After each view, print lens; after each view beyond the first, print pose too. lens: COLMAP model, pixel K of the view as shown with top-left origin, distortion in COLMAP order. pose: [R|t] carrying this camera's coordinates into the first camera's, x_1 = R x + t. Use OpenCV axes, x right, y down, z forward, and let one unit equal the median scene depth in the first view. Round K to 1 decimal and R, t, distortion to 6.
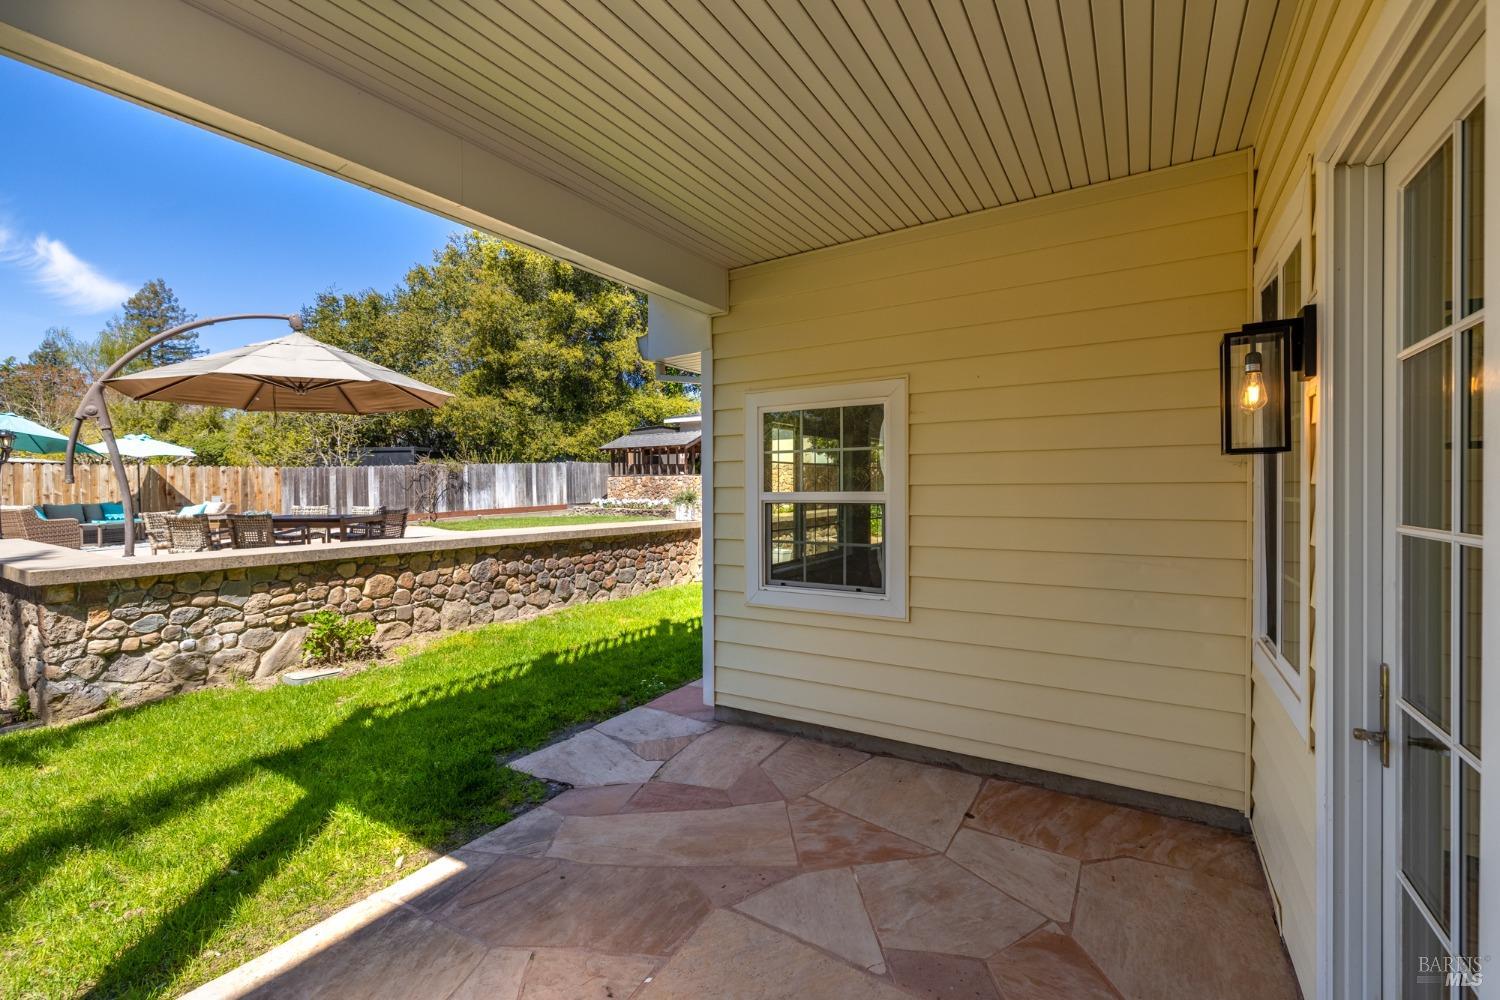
lens RADIAL K [[644.1, 0, 751.5], [0, 644.1, 501.3], [0, 0, 1]] dist [0.000333, 0.000693]
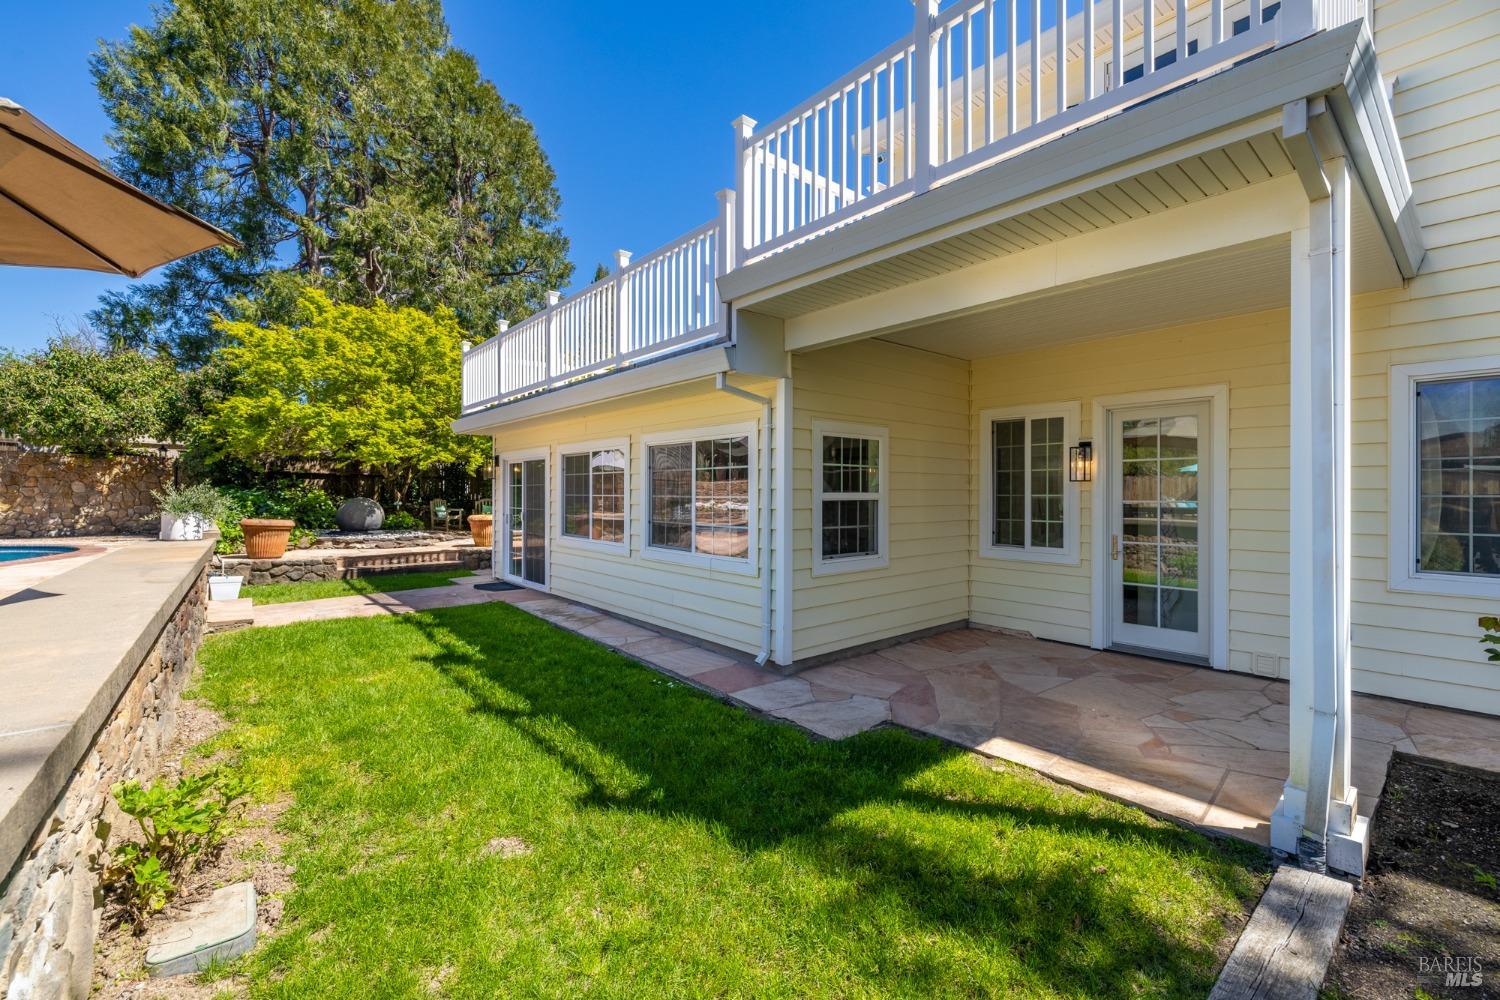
lens RADIAL K [[644.1, 0, 745.2], [0, 644.1, 496.4], [0, 0, 1]] dist [0.000333, 0.000693]
pose [[0.293831, 0.001952, 0.955855, -1.502413], [0.007802, 0.999960, -0.004441, -0.001344], [-0.955825, 0.008763, 0.293804, 0.839306]]
